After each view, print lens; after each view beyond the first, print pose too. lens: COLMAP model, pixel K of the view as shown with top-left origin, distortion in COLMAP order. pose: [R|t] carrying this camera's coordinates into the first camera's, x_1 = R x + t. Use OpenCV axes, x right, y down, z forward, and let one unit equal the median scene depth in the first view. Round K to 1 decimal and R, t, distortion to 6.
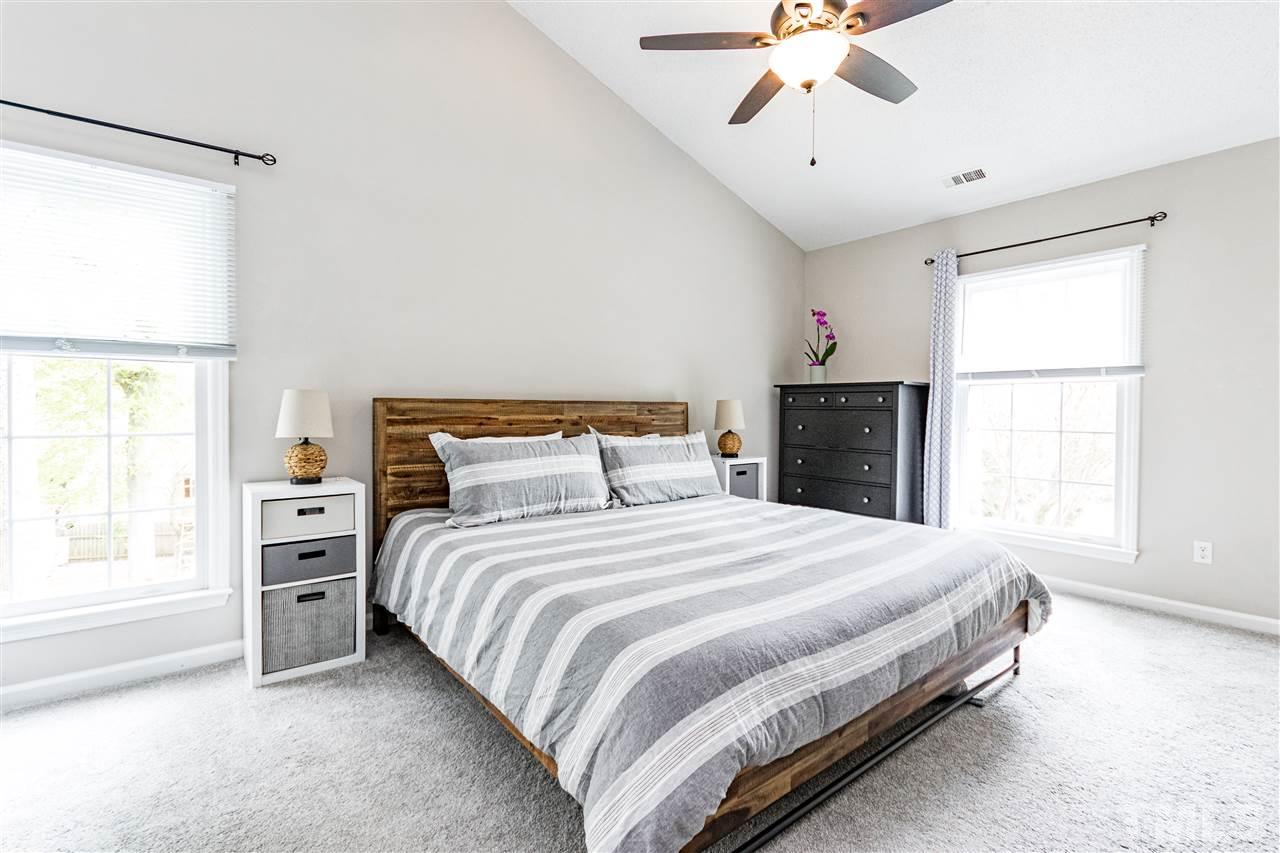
lens RADIAL K [[590.9, 0, 641.6], [0, 590.9, 418.7], [0, 0, 1]] dist [-0.000050, 0.000886]
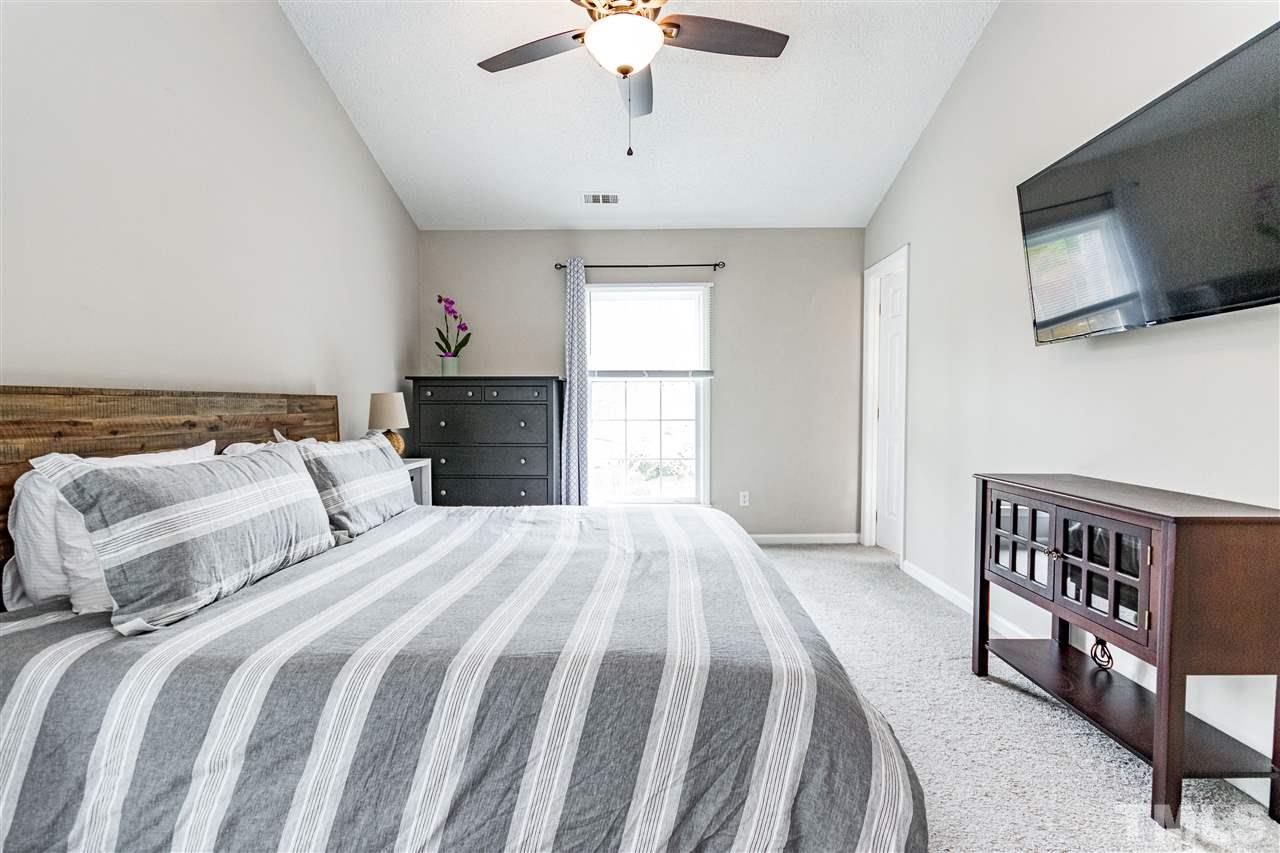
lens RADIAL K [[590.9, 0, 638.2], [0, 590.9, 425.6], [0, 0, 1]] dist [-0.000050, 0.000886]
pose [[0.630617, -0.034560, 0.775325, -0.339225], [0.019387, 0.999398, 0.028780, -0.003764], [-0.775852, -0.003117, 0.630907, 0.255895]]
